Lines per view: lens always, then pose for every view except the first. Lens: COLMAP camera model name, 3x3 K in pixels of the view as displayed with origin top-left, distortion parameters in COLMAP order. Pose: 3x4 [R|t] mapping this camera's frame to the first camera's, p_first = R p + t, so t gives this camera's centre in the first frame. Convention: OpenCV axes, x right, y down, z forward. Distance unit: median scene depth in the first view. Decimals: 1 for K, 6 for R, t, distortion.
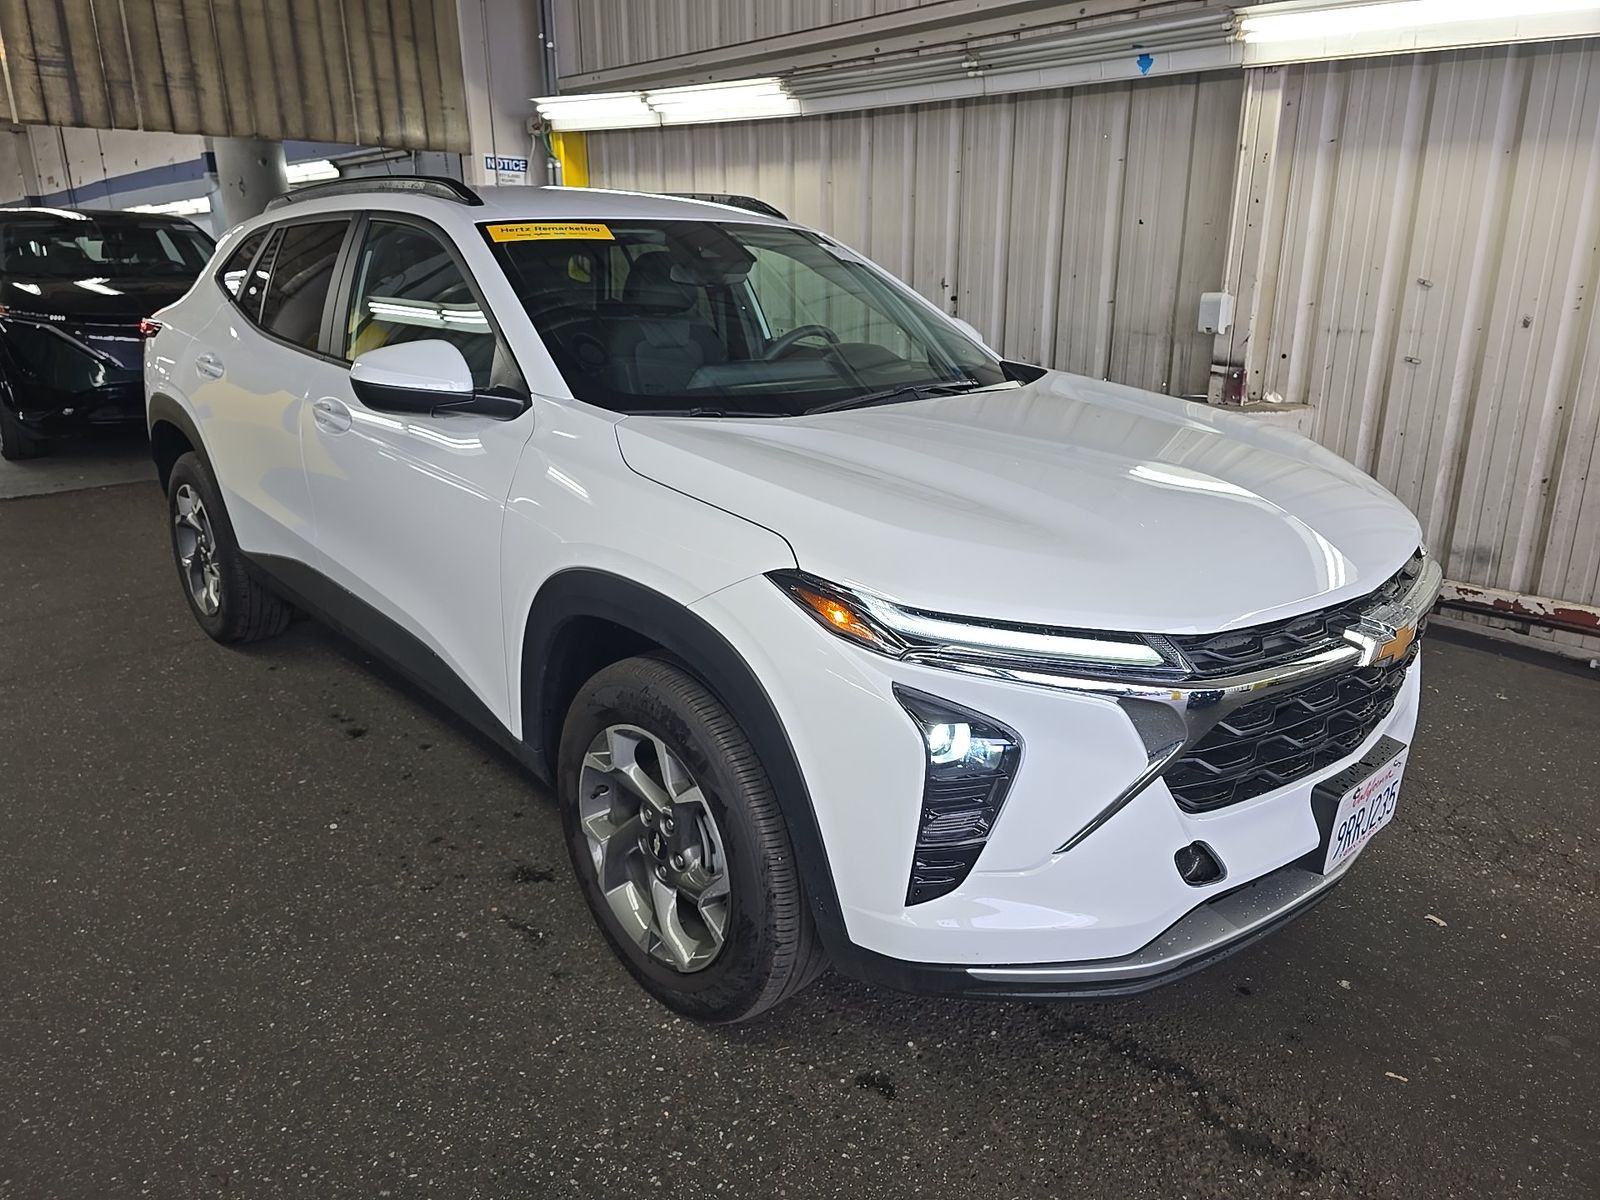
lens RADIAL K [[1070.0, 0, 814.6], [0, 1070.0, 603.3], [0, 0, 1]] dist [0.034350, -0.032703]
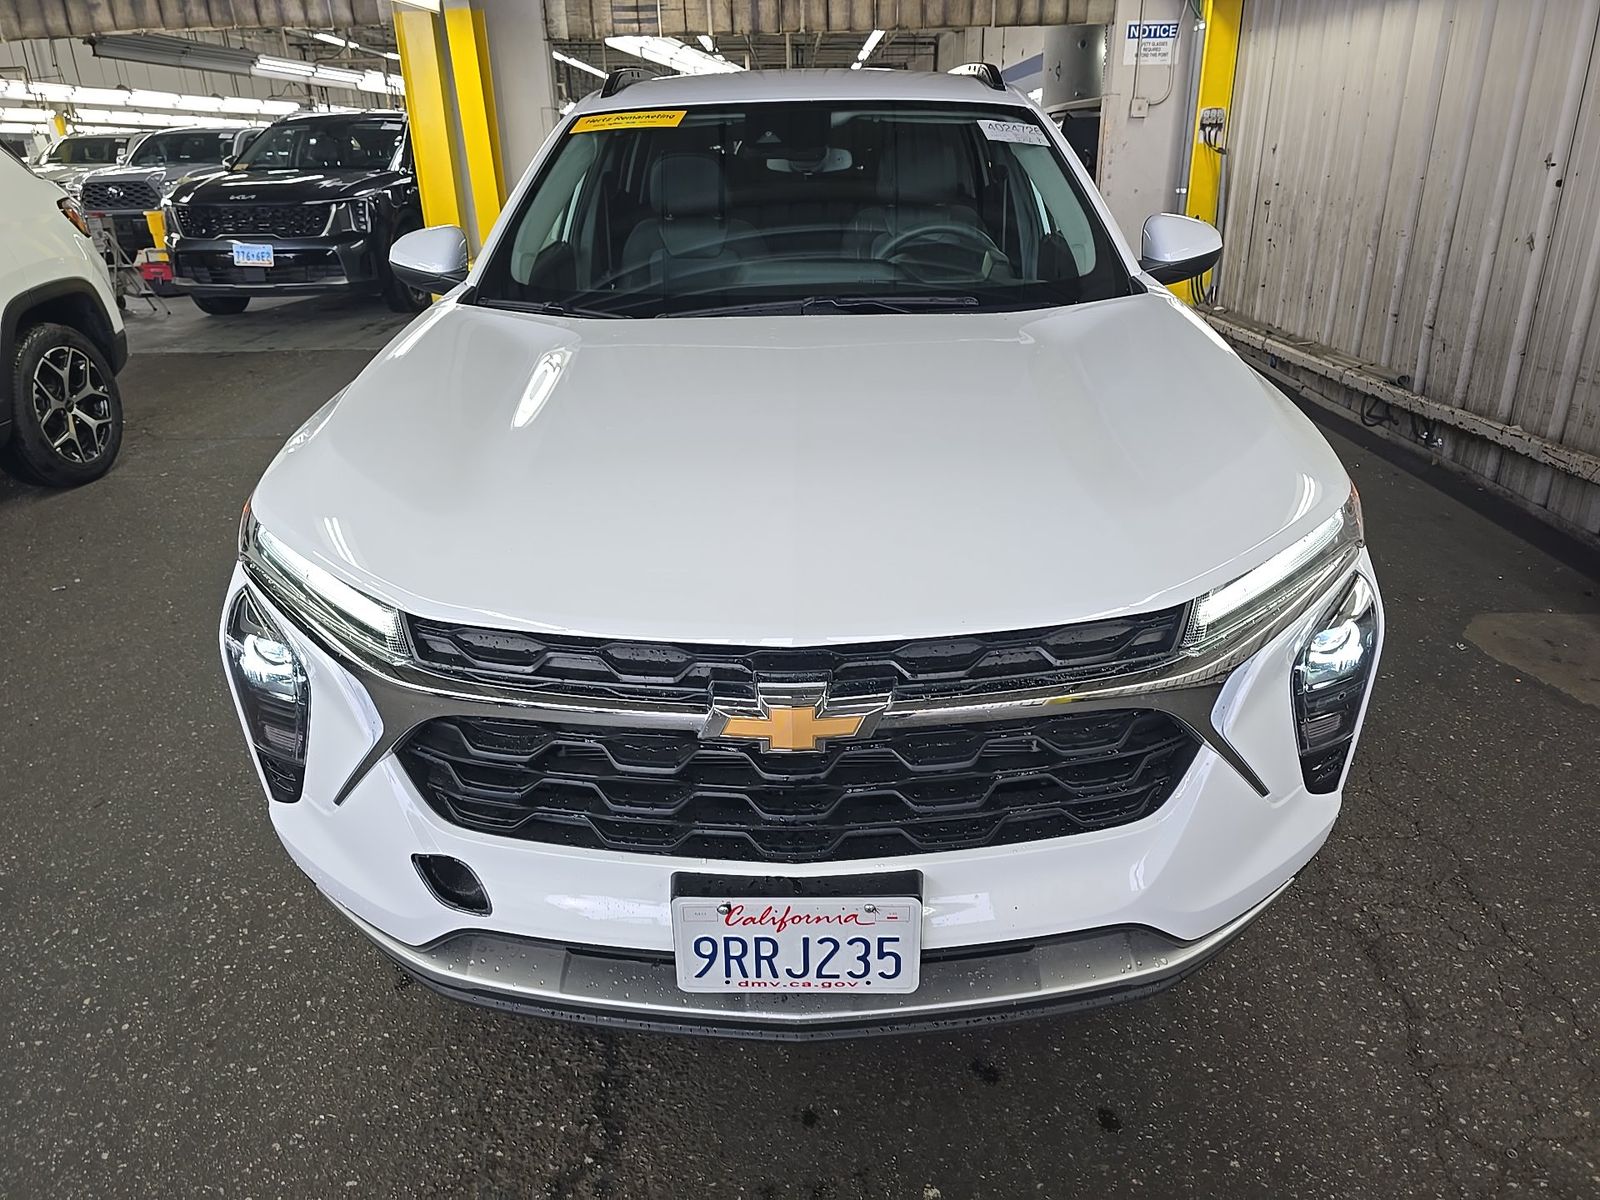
lens RADIAL K [[1070.0, 0, 799.3], [0, 1070.0, 593.1], [0, 0, 1]] dist [0.034350, -0.032703]
pose [[0.721723, 0.249178, -0.645776, 0.286287], [-0.189181, 0.968444, 0.162253, -0.046214], [0.665828, 0.005066, 0.746088, 0.149747]]
